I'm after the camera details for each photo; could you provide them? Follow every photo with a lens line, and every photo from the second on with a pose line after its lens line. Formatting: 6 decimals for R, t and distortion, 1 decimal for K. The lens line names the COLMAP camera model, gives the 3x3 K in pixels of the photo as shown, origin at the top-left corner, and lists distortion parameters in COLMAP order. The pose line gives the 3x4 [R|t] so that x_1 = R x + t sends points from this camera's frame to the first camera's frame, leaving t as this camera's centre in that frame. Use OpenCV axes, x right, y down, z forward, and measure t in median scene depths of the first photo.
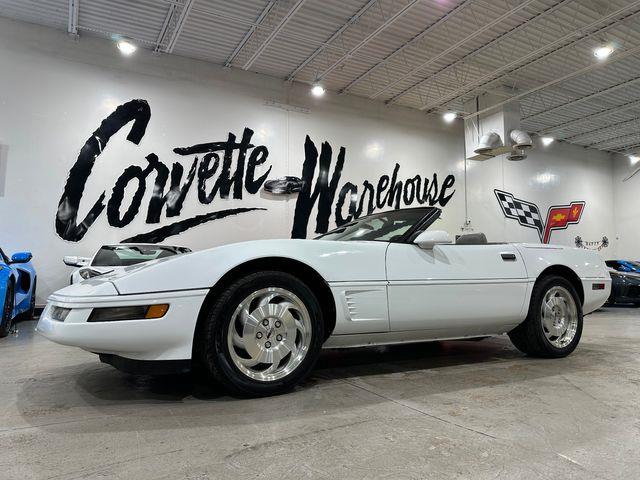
lens RADIAL K [[453.9, 0, 318.4], [0, 453.9, 245.4], [0, 0, 1]] dist [0.033119, -0.040042]
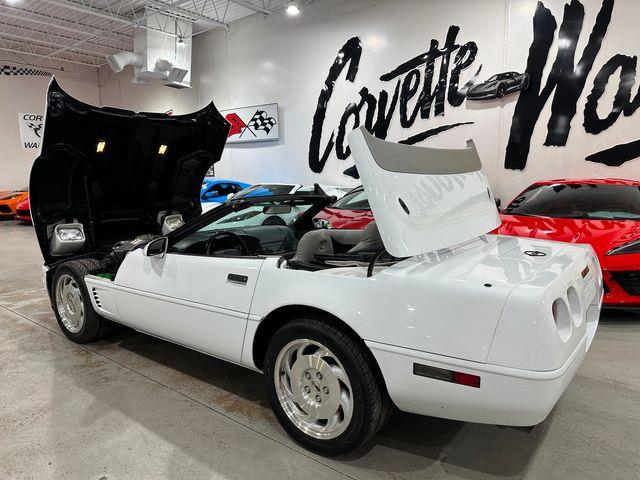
lens RADIAL K [[453.9, 0, 322.0], [0, 453.9, 242.9], [0, 0, 1]] dist [0.033119, -0.040042]
pose [[0.389800, 0.137108, -0.910636, 0.549046], [0.086966, 0.978955, 0.184620, -0.041599], [0.916784, -0.151159, 0.369673, 0.396558]]
